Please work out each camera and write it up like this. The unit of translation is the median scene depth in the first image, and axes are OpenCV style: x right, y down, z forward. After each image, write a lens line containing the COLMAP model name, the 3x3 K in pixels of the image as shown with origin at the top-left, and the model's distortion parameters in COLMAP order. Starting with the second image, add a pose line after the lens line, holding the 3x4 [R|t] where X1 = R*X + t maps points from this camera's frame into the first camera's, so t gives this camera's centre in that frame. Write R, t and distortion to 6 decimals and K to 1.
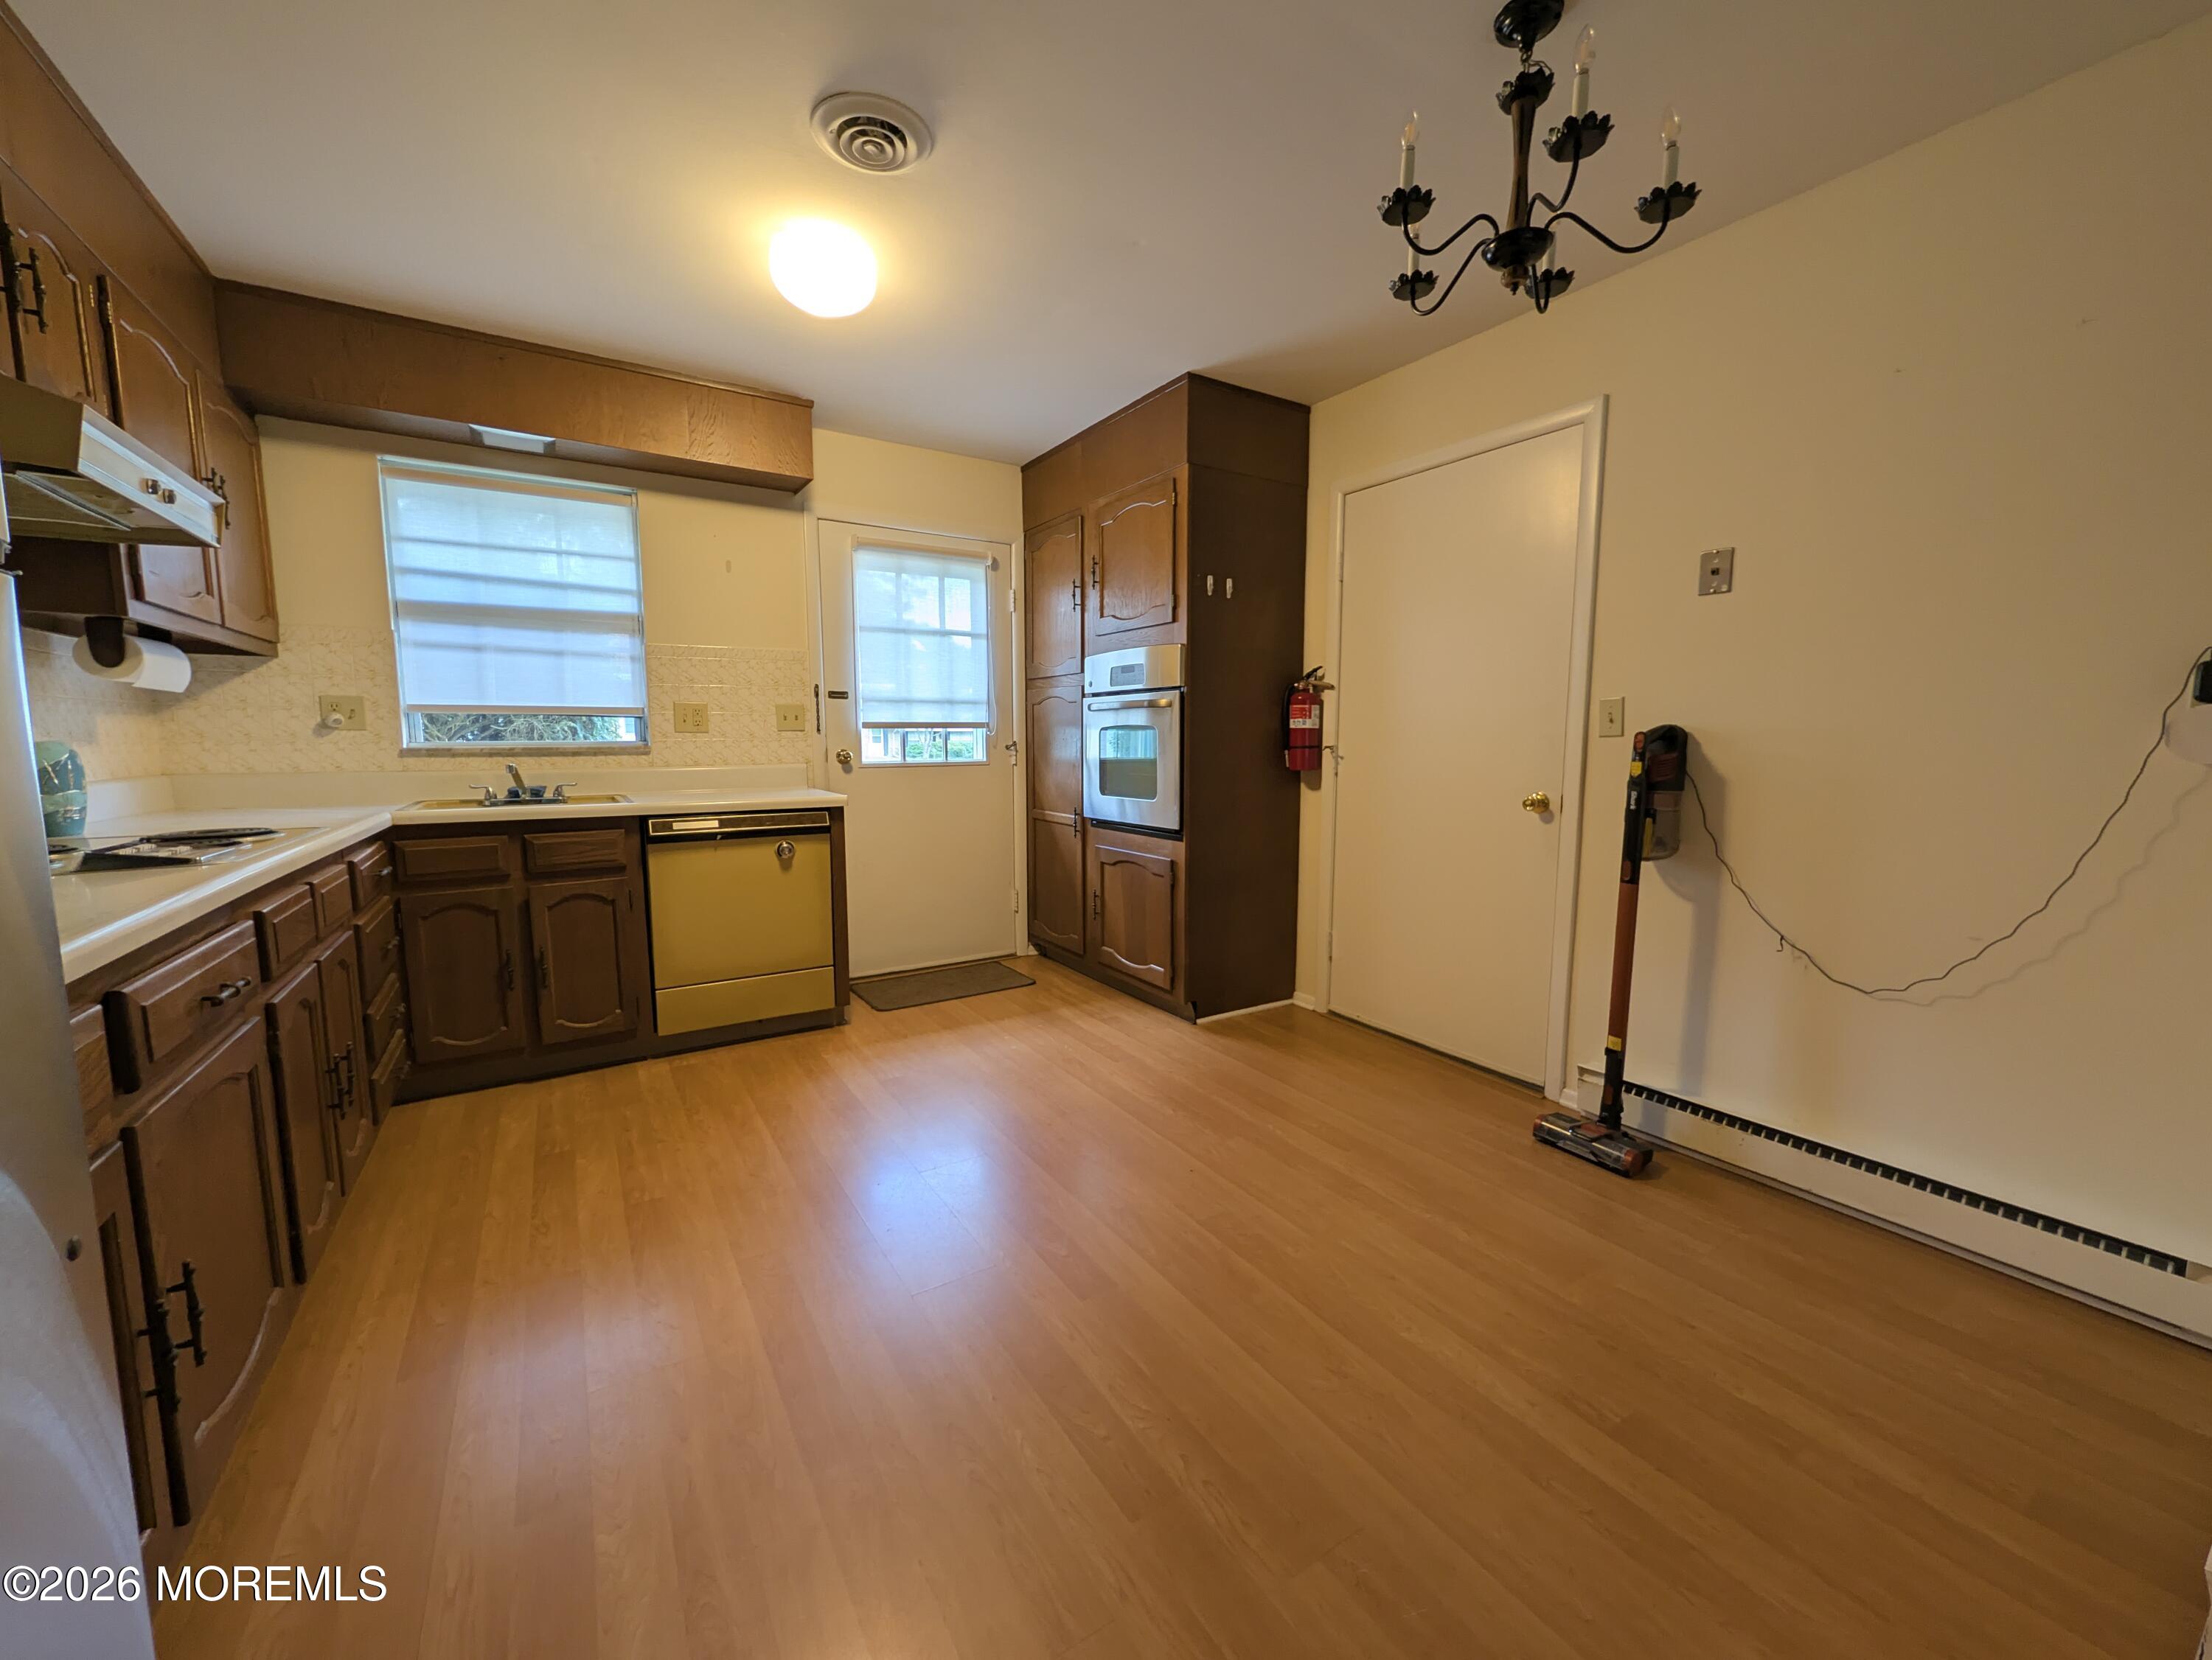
lens RADIAL K [[853.2, 0, 1106.0], [0, 853.2, 830.0], [0, 0, 1]] dist [-0.001924, 0.000334]
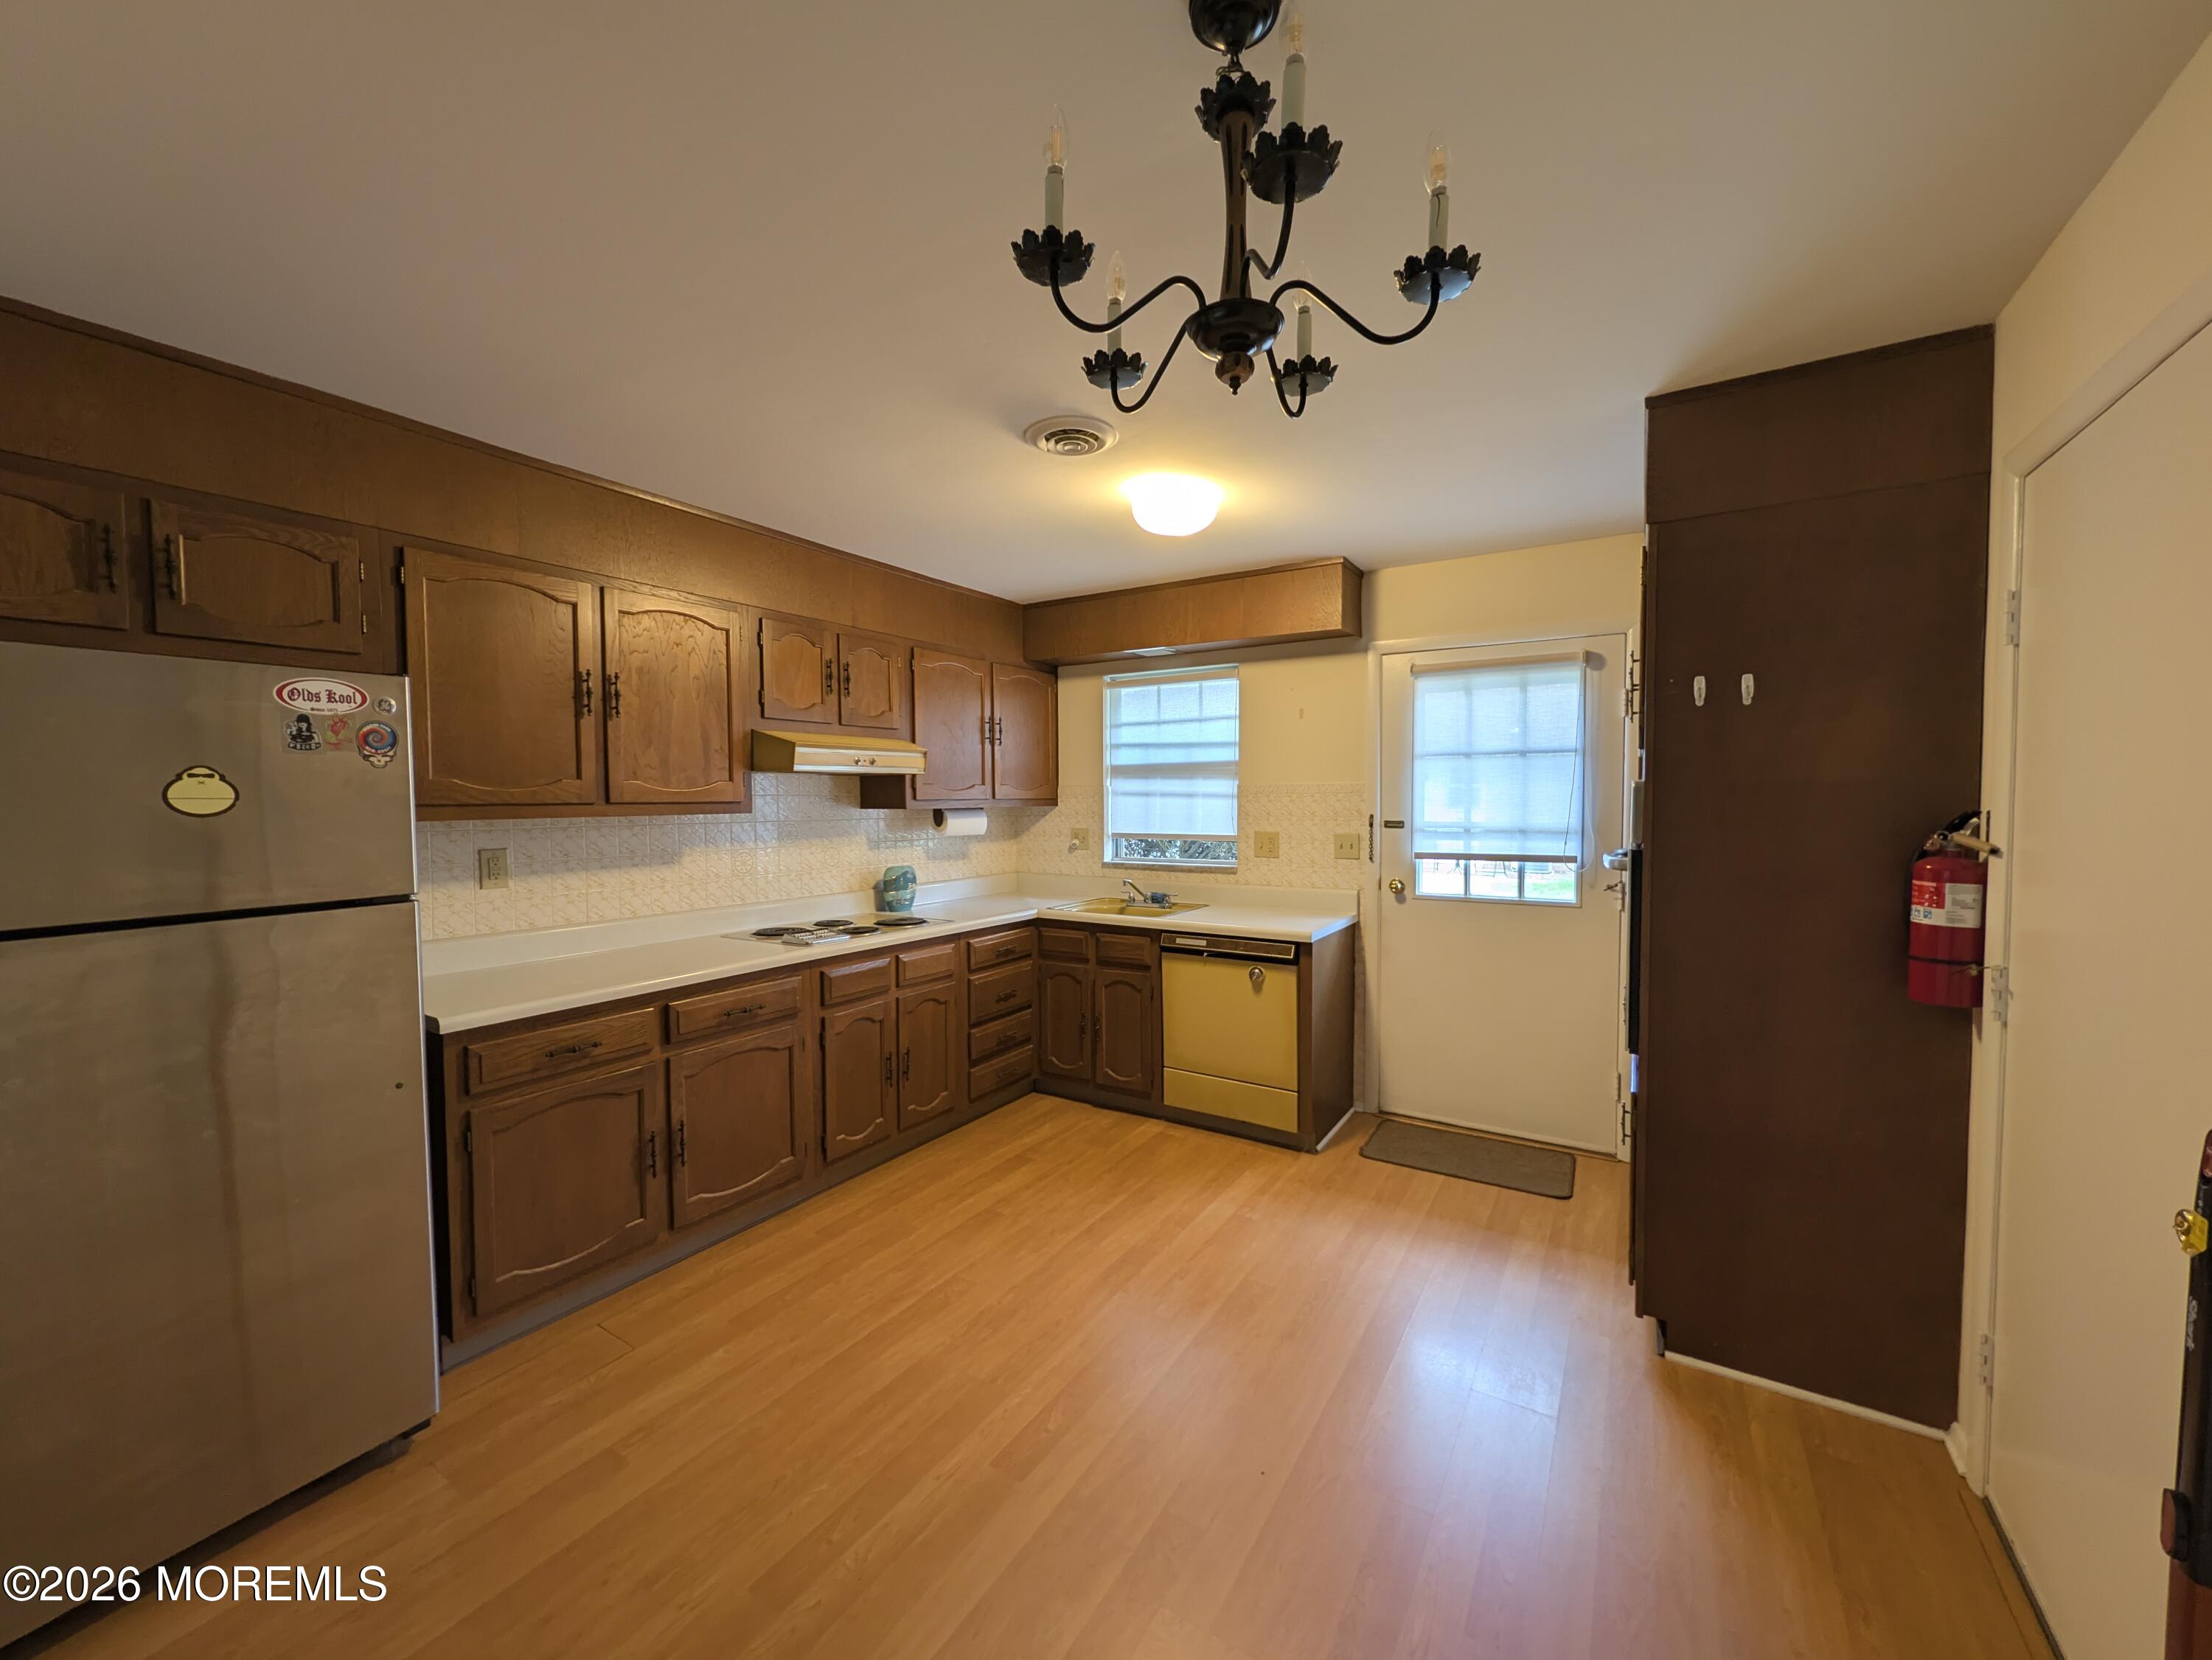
lens RADIAL K [[853.2, 0, 1106.0], [0, 853.2, 830.0], [0, 0, 1]] dist [-0.001924, 0.000334]
pose [[0.427779, 0.034164, -0.903237, 0.521533], [-0.094379, 0.995511, -0.007045, -0.133857], [0.898942, 0.088261, 0.429083, 0.320950]]
